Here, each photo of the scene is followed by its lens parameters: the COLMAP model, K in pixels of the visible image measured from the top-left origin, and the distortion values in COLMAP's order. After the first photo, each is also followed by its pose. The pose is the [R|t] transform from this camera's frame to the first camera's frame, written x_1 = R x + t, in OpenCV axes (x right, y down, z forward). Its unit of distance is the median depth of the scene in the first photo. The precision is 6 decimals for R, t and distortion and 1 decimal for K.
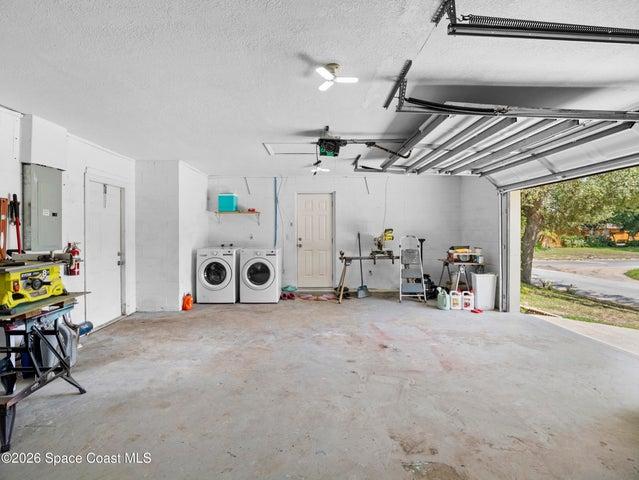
lens RADIAL K [[308.9, 0, 321.3], [0, 308.9, 236.7], [0, 0, 1]] dist [-0.009682, -0.003060]
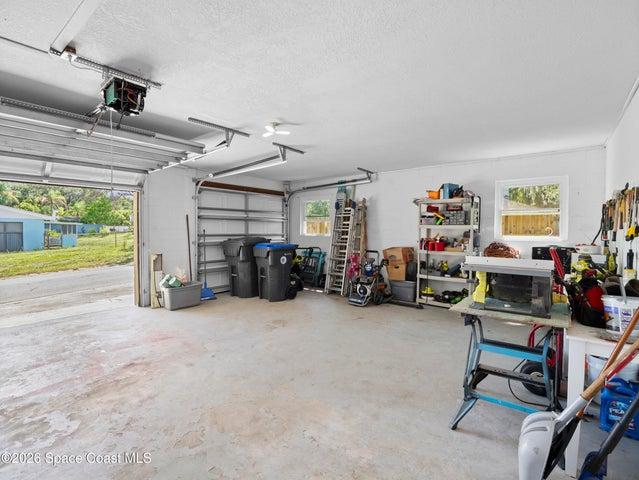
lens RADIAL K [[308.9, 0, 320.4], [0, 308.9, 238.7], [0, 0, 1]] dist [-0.009682, -0.003060]
pose [[-0.768361, -0.018735, 0.639743, -0.898375], [0.011756, 0.998990, 0.043374, -0.023584], [-0.639909, 0.040847, -0.767364, 1.604734]]
